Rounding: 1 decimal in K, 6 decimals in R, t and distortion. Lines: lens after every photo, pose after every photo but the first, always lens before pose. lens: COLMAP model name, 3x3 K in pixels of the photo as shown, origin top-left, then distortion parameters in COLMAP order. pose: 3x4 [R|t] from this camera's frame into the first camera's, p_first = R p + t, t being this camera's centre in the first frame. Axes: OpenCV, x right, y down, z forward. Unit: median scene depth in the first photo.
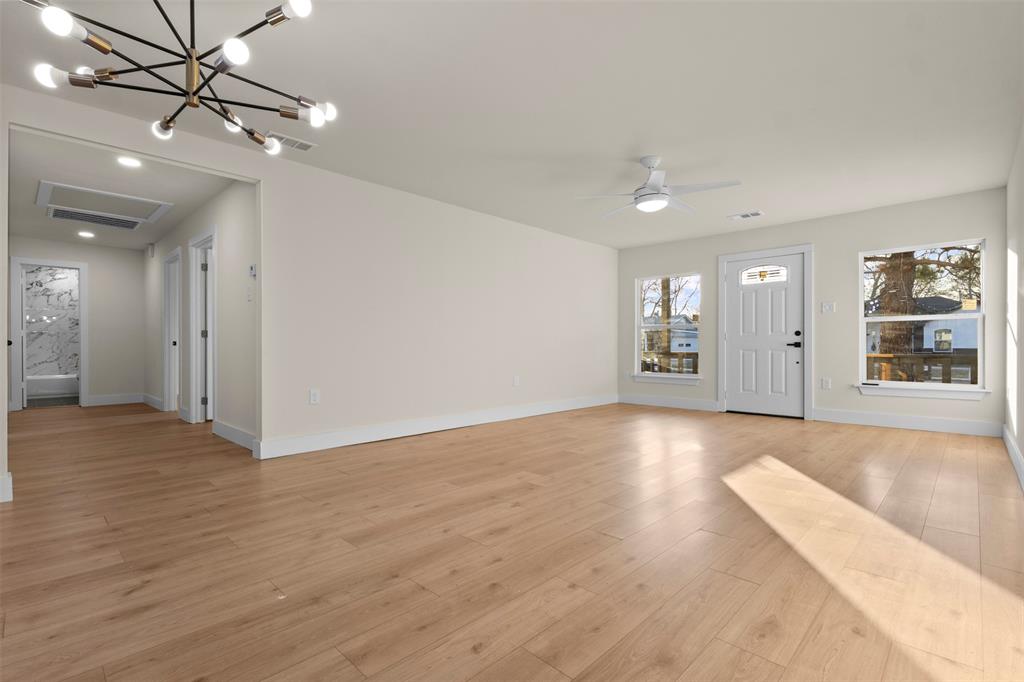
lens RADIAL K [[472.4, 0, 505.6], [0, 472.4, 342.3], [0, 0, 1]] dist [-0.005263, 0.001159]
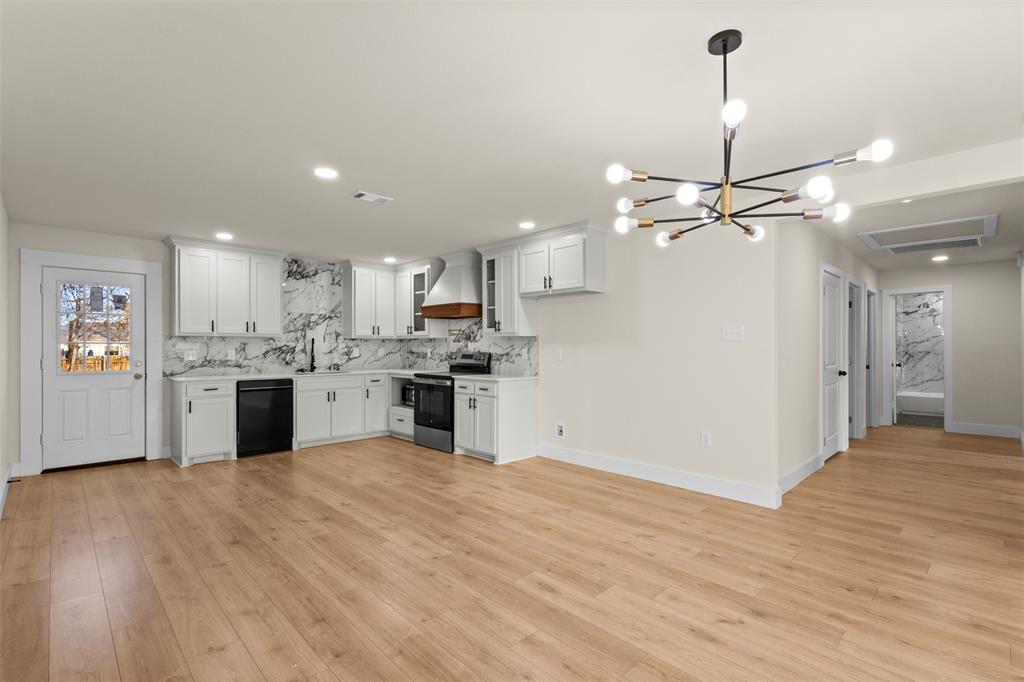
lens RADIAL K [[472.4, 0, 507.6], [0, 472.4, 345.6], [0, 0, 1]] dist [-0.005263, 0.001159]
pose [[-0.026058, 0.000839, -0.999660, 0.322659], [0.002968, 0.999995, 0.000762, -0.139537], [0.999656, -0.002947, -0.026061, 0.330031]]
